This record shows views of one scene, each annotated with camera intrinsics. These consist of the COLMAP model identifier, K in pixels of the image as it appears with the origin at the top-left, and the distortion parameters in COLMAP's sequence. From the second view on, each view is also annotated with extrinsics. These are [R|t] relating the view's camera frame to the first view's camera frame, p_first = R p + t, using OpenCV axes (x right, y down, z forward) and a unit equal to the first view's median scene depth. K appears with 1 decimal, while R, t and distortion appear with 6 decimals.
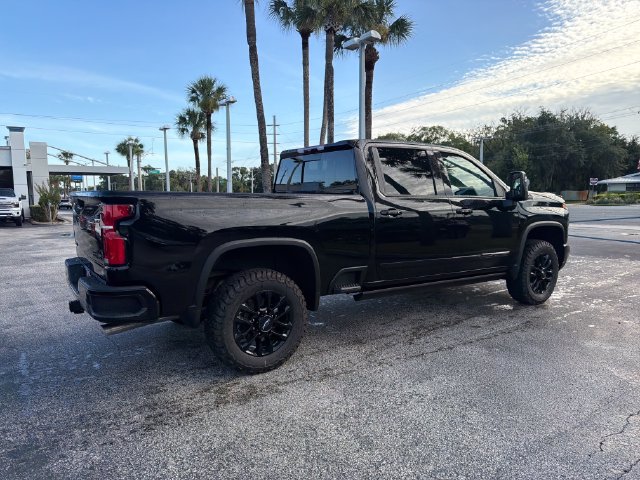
lens RADIAL K [[451.8, 0, 316.9], [0, 451.8, 249.4], [0, 0, 1]] dist [0.042268, -0.052925]
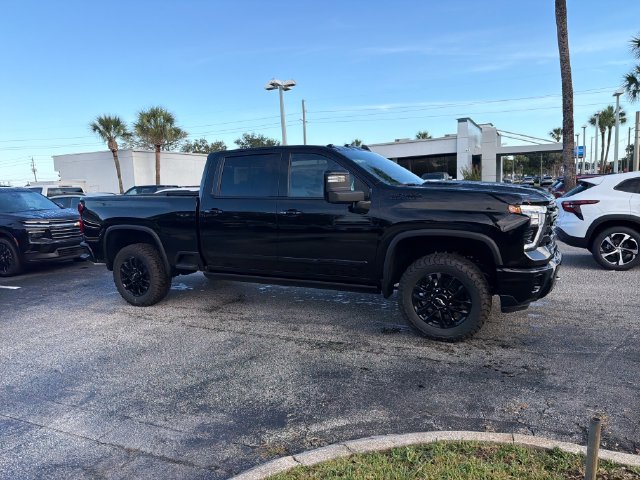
lens RADIAL K [[449.8, 0, 314.2], [0, 449.8, 251.2], [0, 0, 1]] dist [0.058789, -0.070946]
pose [[0.489519, 0.114301, -0.864469, 0.338855], [-0.064437, 0.993403, 0.094860, -0.026973], [0.869608, 0.009268, 0.493655, 0.155279]]
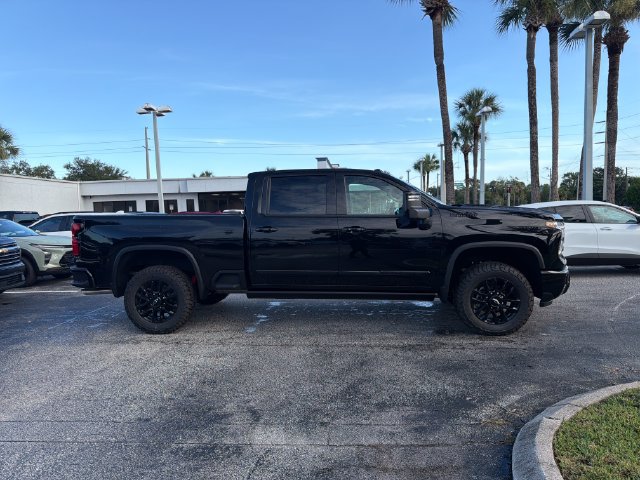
lens RADIAL K [[451.8, 0, 316.9], [0, 451.8, 249.4], [0, 0, 1]] dist [0.042268, -0.052925]
pose [[0.767060, 0.041179, -0.640253, 0.263339], [-0.056583, 0.998392, -0.003576, -0.007590], [0.639076, 0.038970, 0.768156, 0.033941]]
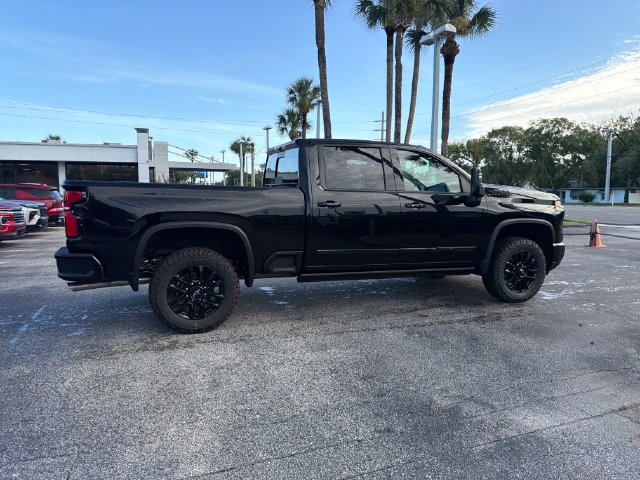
lens RADIAL K [[451.8, 0, 316.9], [0, 451.8, 249.4], [0, 0, 1]] dist [0.042268, -0.052925]
pose [[0.969527, 0.044618, -0.240888, 0.100283], [-0.042888, 0.999003, 0.012419, 0.003997], [0.241202, -0.001709, 0.970473, -0.020374]]
